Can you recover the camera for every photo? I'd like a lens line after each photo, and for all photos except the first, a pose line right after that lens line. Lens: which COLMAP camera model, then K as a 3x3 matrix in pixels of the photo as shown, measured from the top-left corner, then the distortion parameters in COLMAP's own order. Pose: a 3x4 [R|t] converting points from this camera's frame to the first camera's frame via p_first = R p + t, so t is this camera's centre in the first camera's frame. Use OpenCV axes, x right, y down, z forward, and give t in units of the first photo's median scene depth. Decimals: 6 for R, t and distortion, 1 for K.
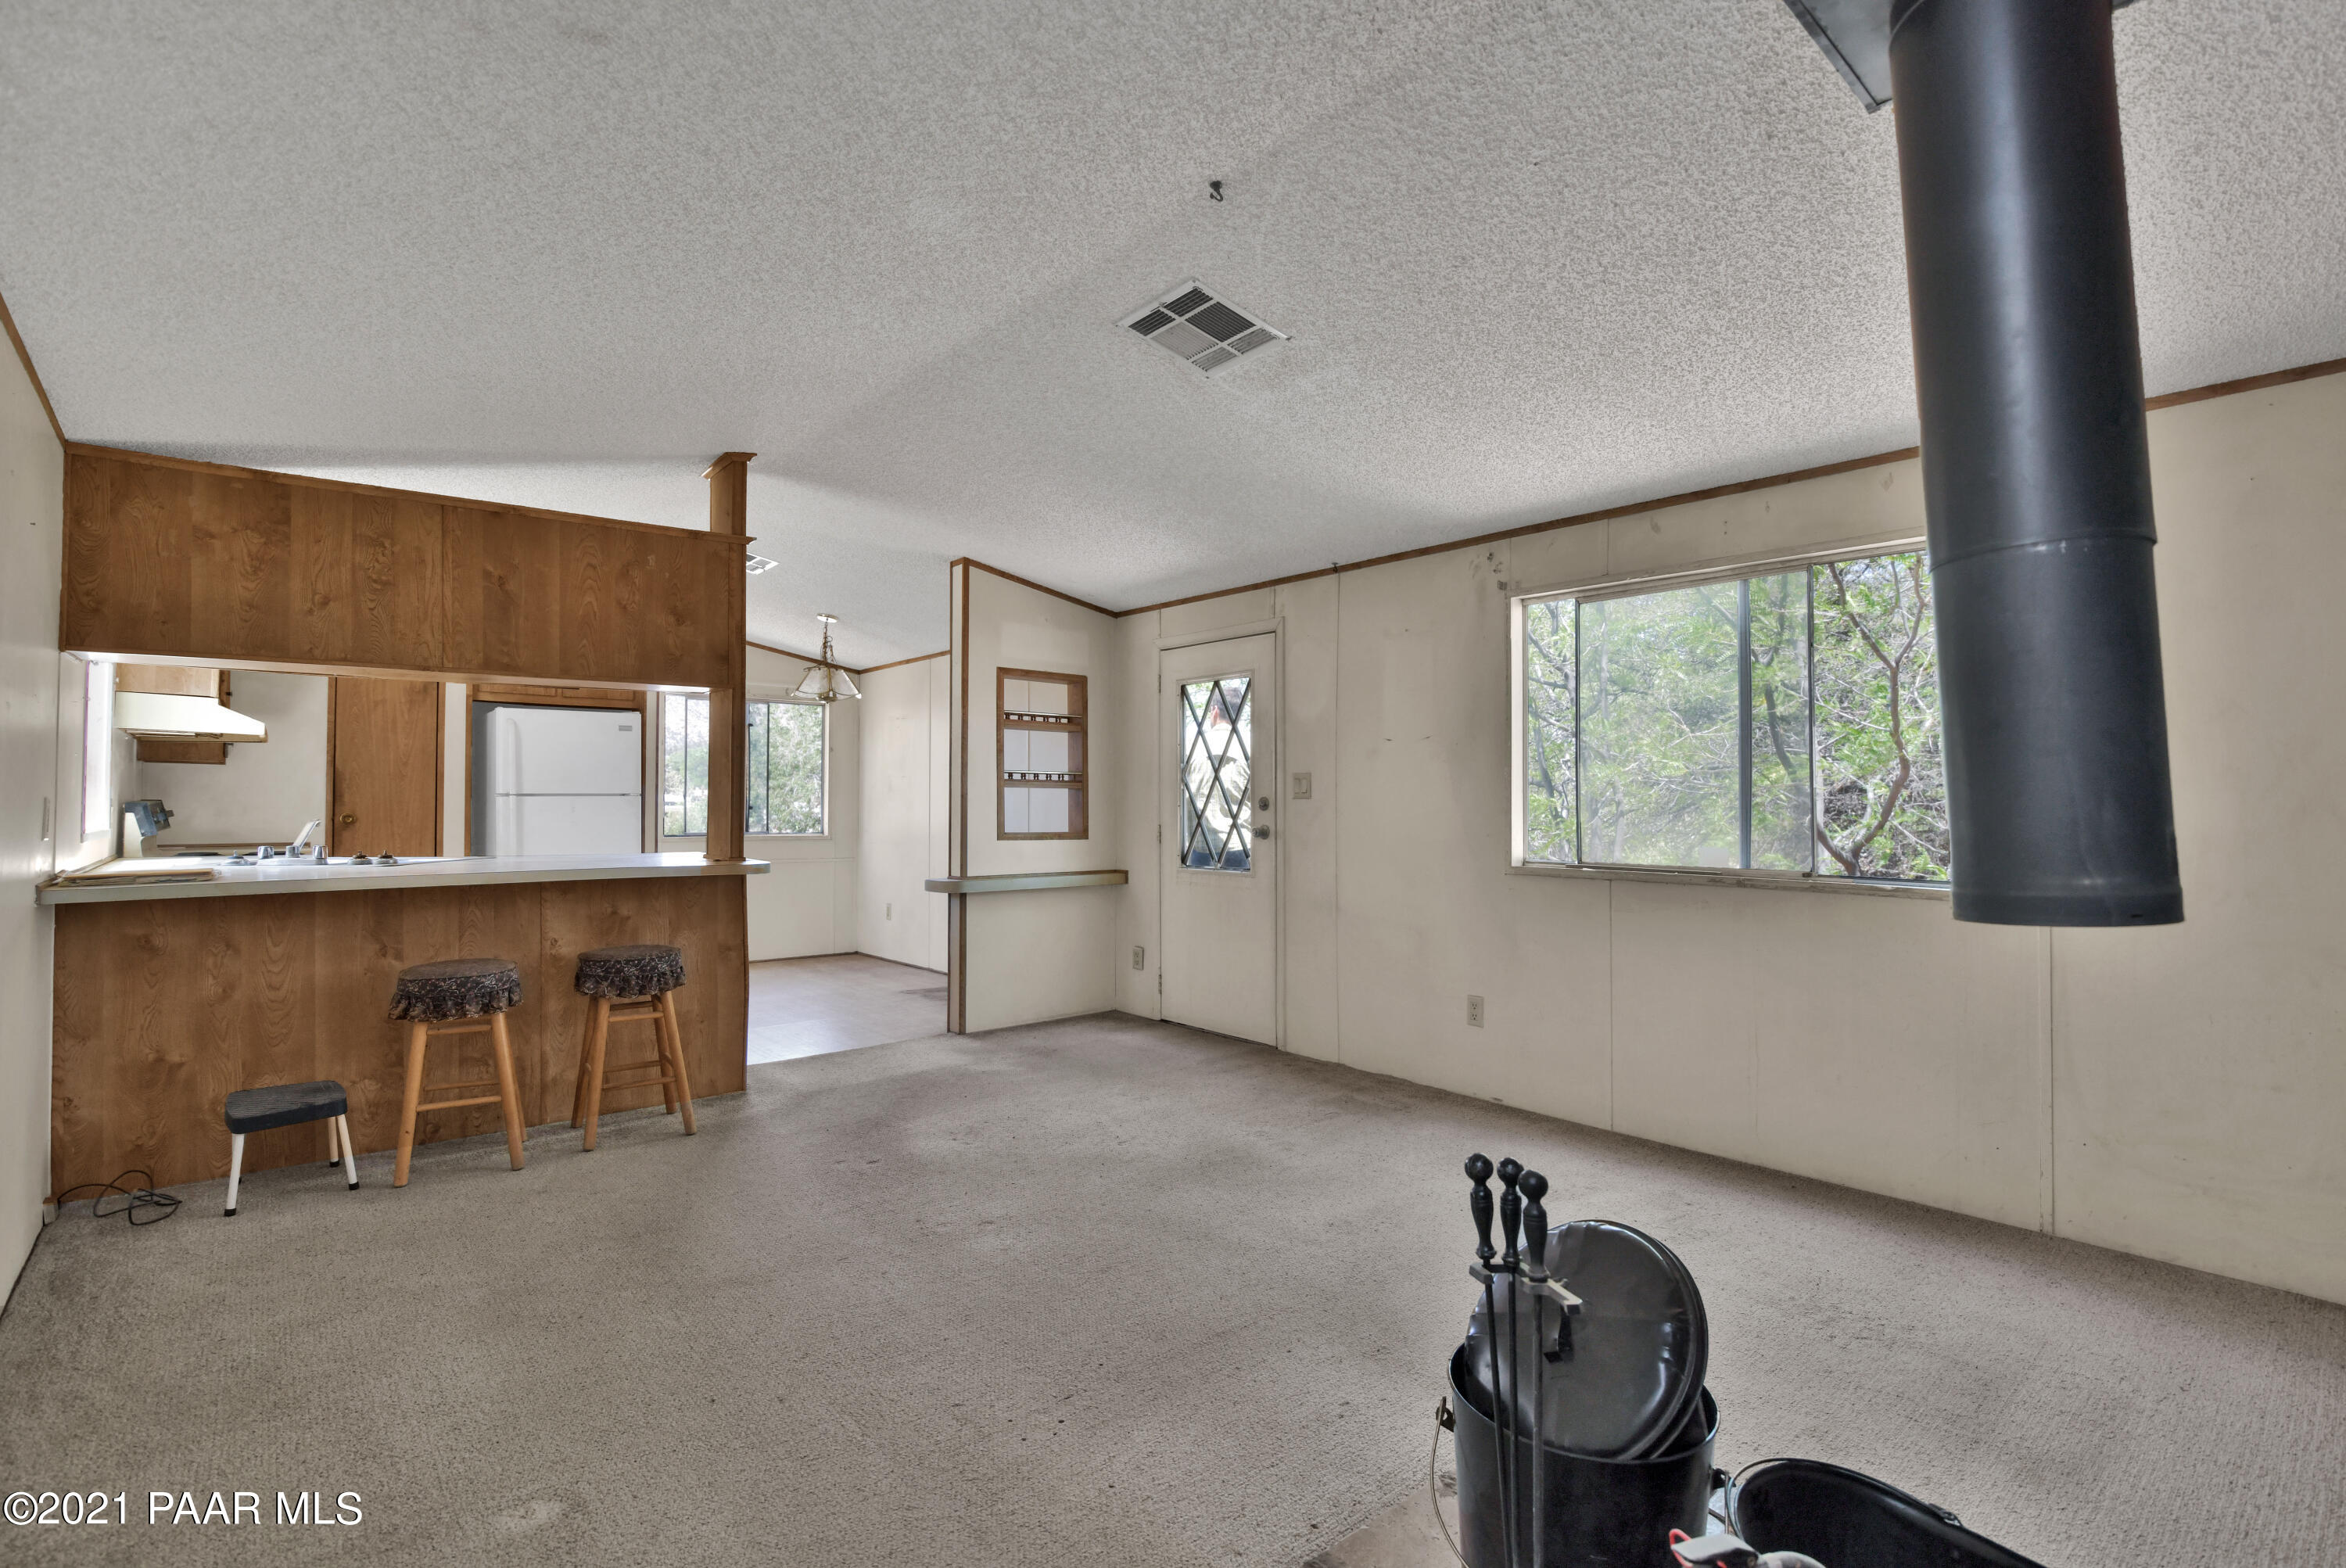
lens RADIAL K [[1098.3, 0, 1163.8], [0, 1098.3, 798.2], [0, 0, 1]] dist [-0.021218, 0.001189]
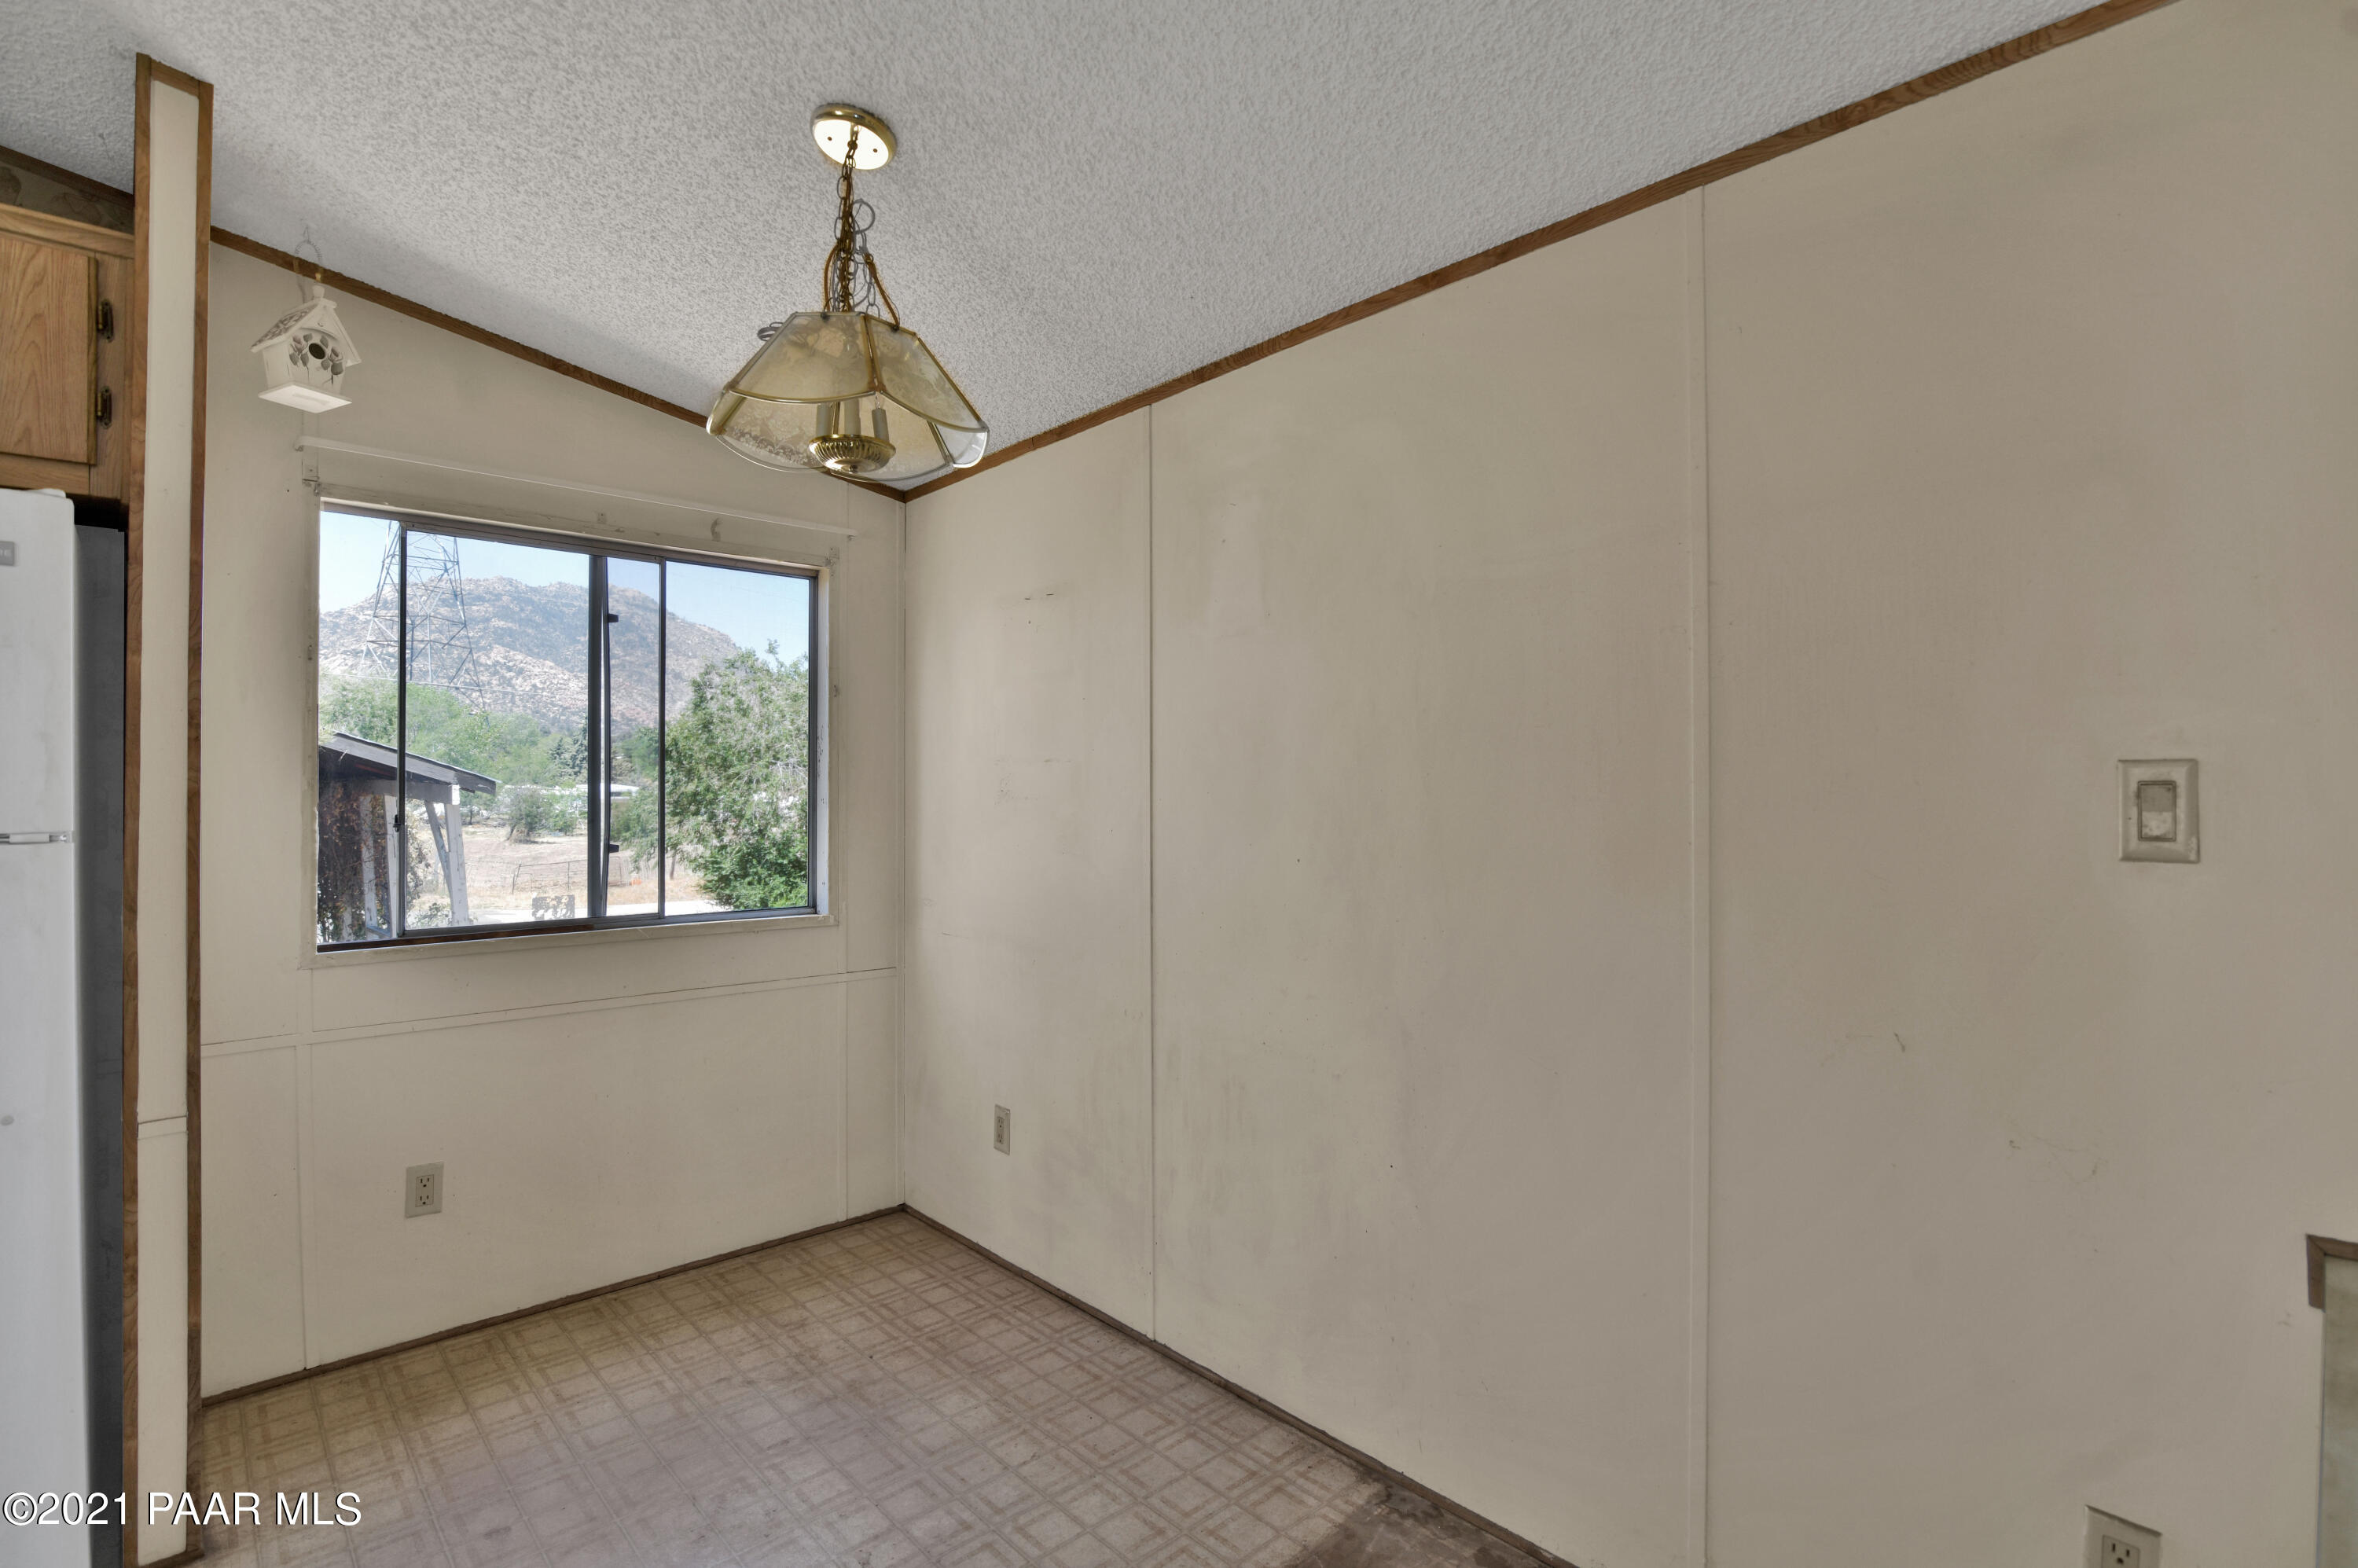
lens RADIAL K [[1103.9, 0, 1197.8], [0, 1103.9, 787.1], [0, 0, 1]] dist [-0.021218, 0.001189]
pose [[0.998261, -0.006234, 0.058620, -0.443776], [0.006203, 0.999981, 0.000709, -0.023425], [-0.058624, -0.000344, 0.998280, 1.352904]]
